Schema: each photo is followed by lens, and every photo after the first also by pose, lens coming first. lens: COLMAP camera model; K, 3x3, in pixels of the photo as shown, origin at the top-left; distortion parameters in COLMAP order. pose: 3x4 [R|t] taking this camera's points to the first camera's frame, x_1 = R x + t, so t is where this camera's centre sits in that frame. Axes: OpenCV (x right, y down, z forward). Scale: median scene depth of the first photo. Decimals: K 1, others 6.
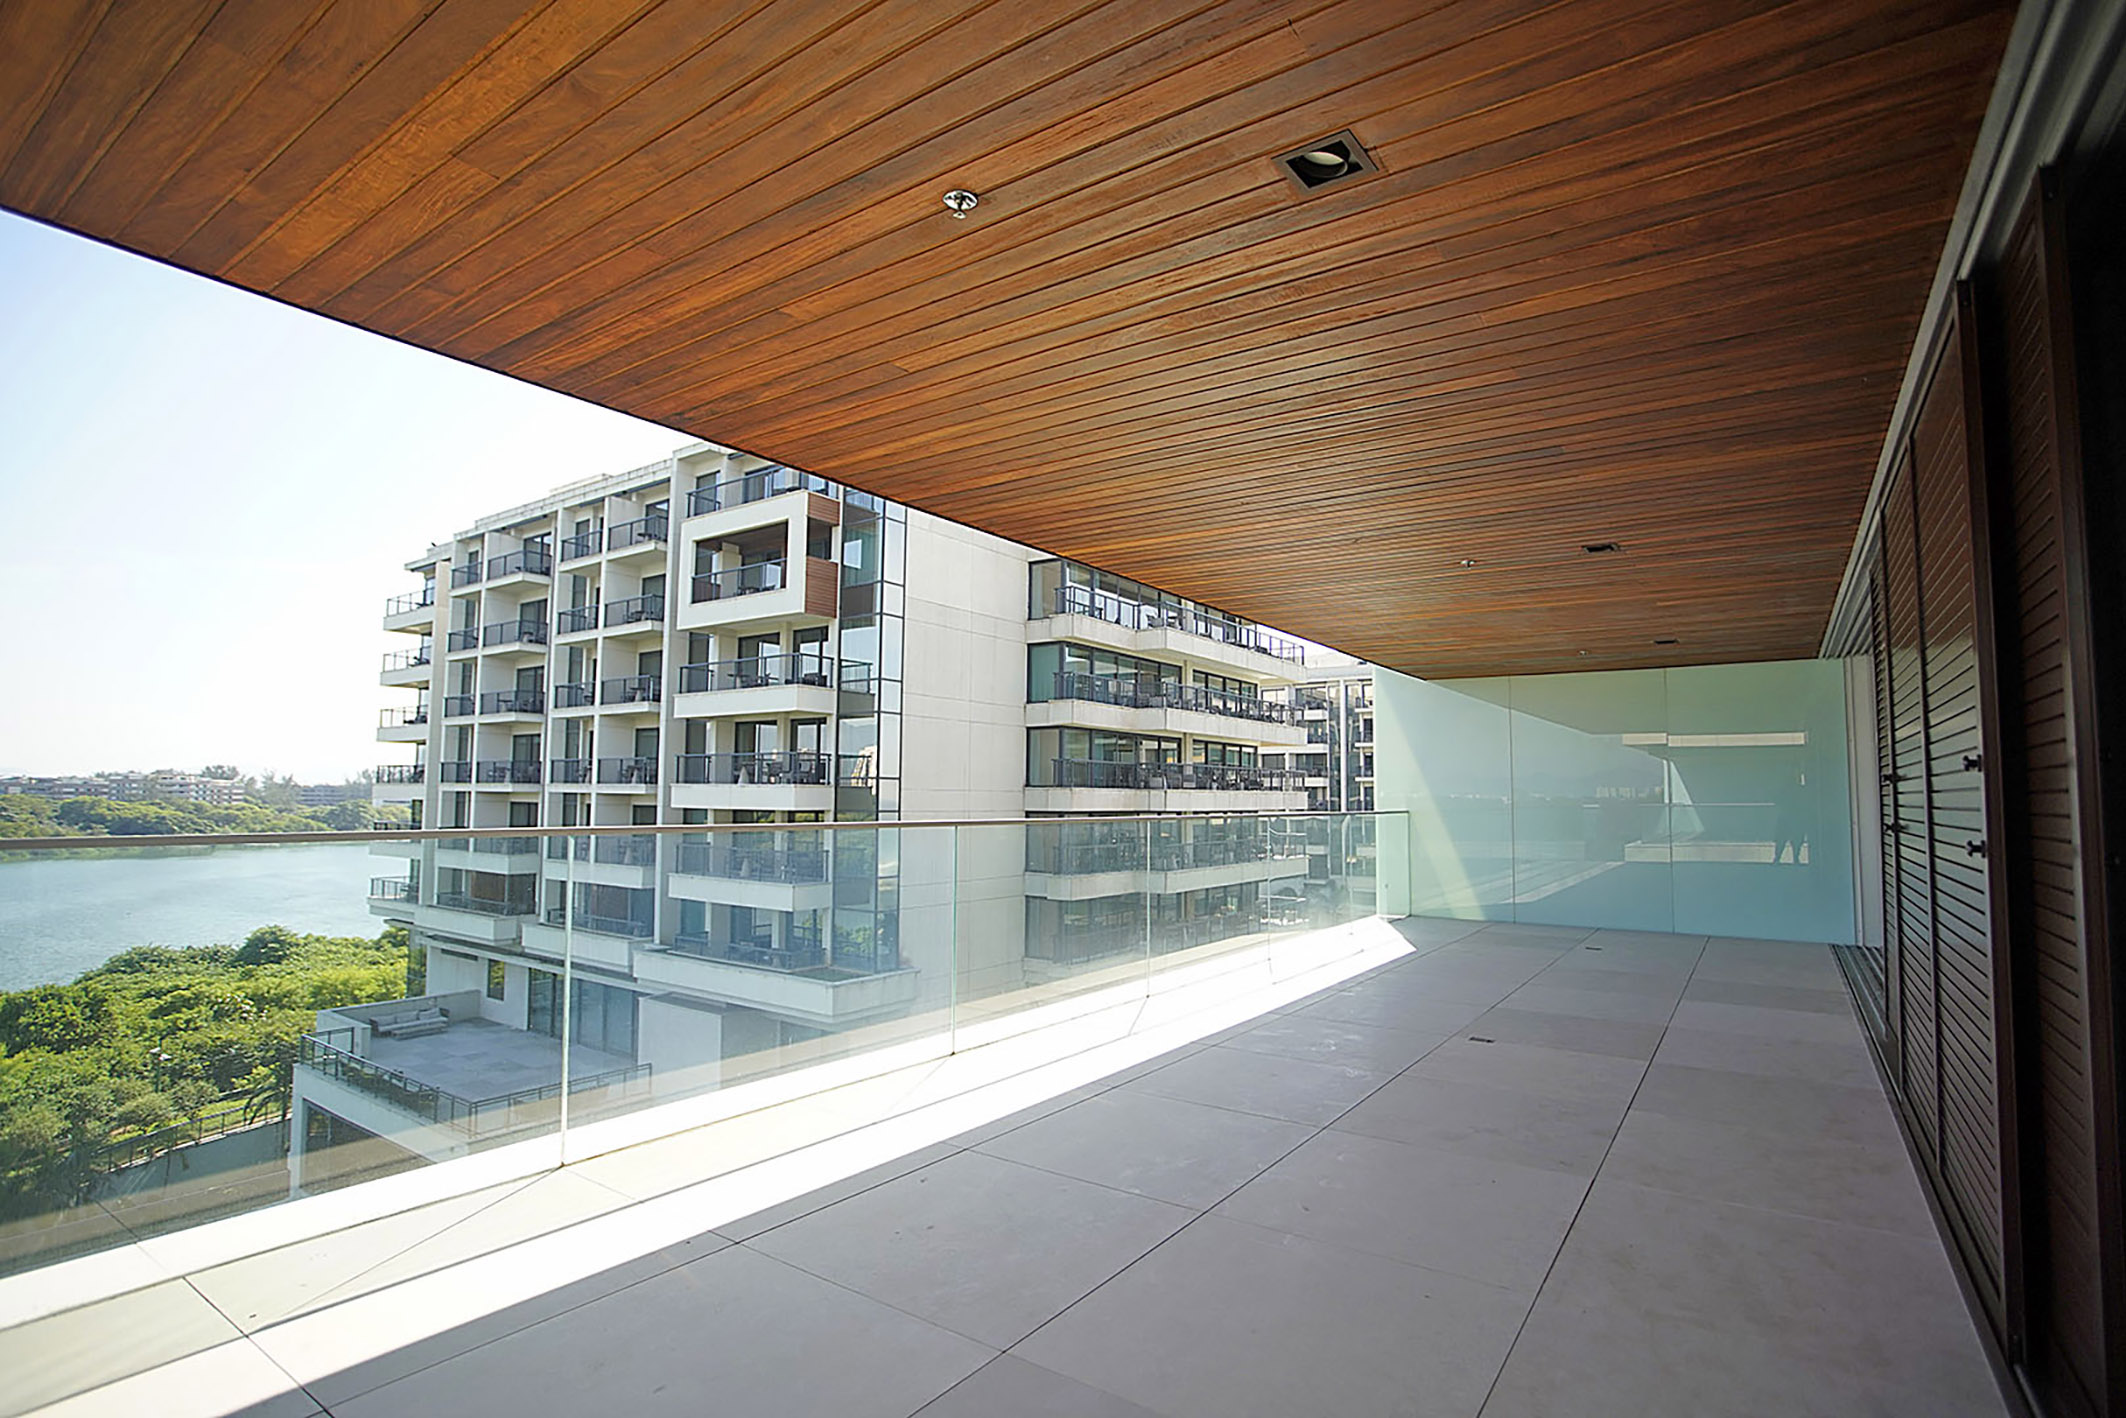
lens RADIAL K [[1044.0, 0, 1067.7], [0, 1044.0, 719.2], [0, 0, 1]] dist [-0.083414, 0.034977]
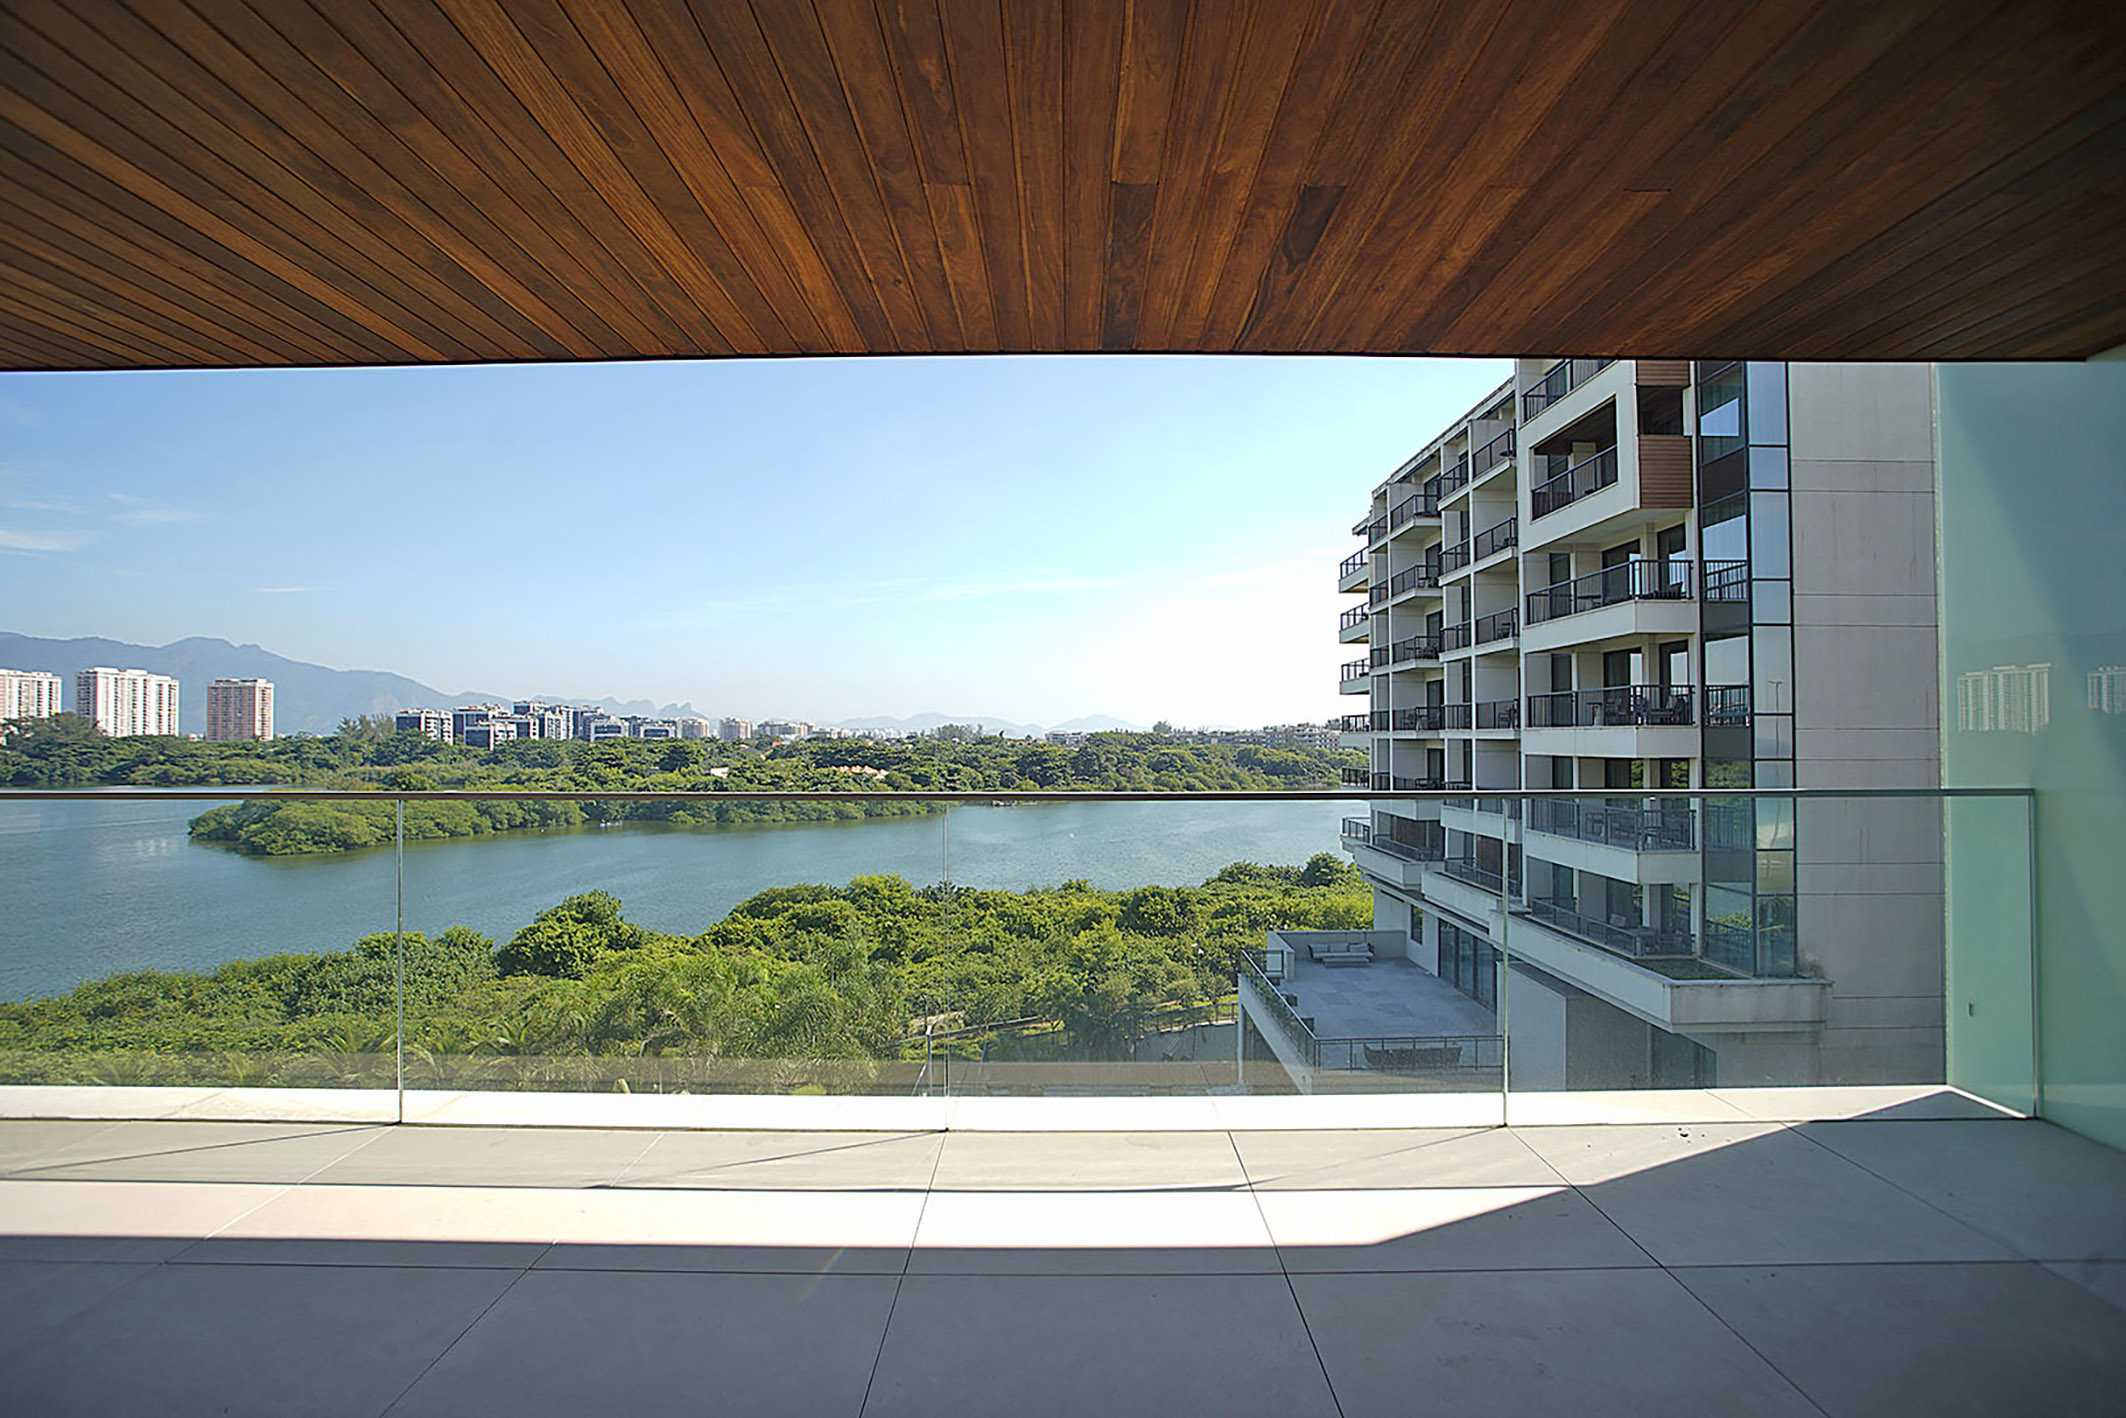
lens RADIAL K [[1045.6, 0, 1059.8], [0, 1045.6, 721.0], [0, 0, 1]] dist [-0.062732, 0.026775]
pose [[0.580513, -0.020966, -0.813981, 0.093374], [0.065687, 0.997616, 0.021150, 0.010231], [0.811597, -0.065745, 0.580506, 0.139007]]
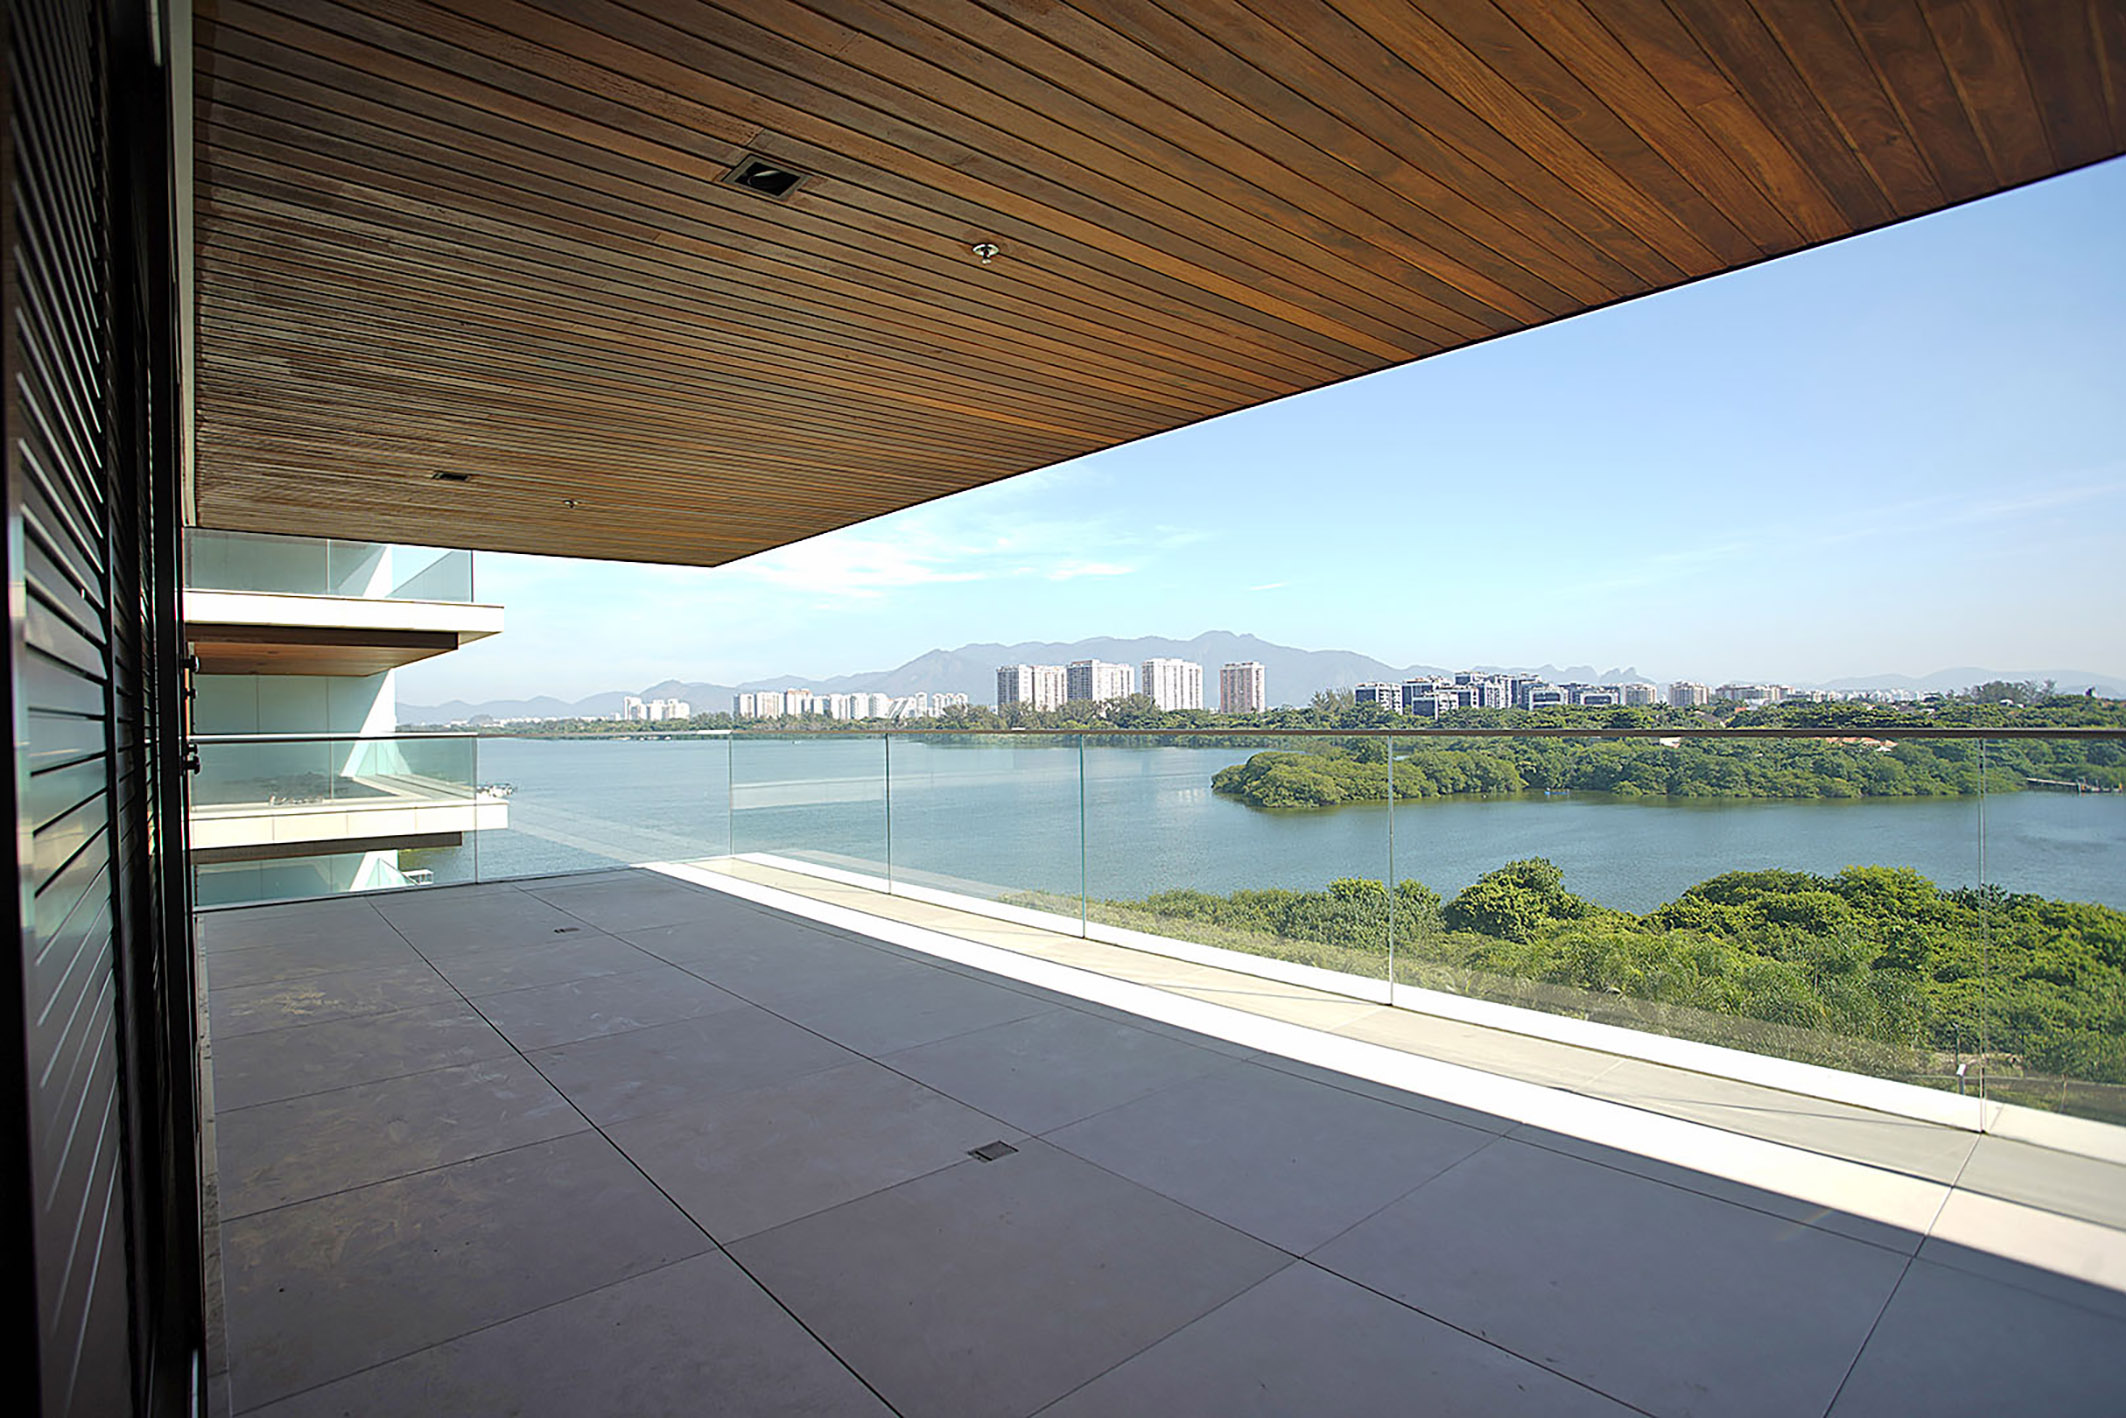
lens RADIAL K [[1045.6, 0, 1059.8], [0, 1045.6, 721.0], [0, 0, 1]] dist [-0.062732, 0.026775]
pose [[-0.231240, 0.003216, -0.972891, 0.101767], [0.086071, 0.996141, -0.017165, 0.012948], [0.969082, -0.087707, -0.230625, 0.134915]]
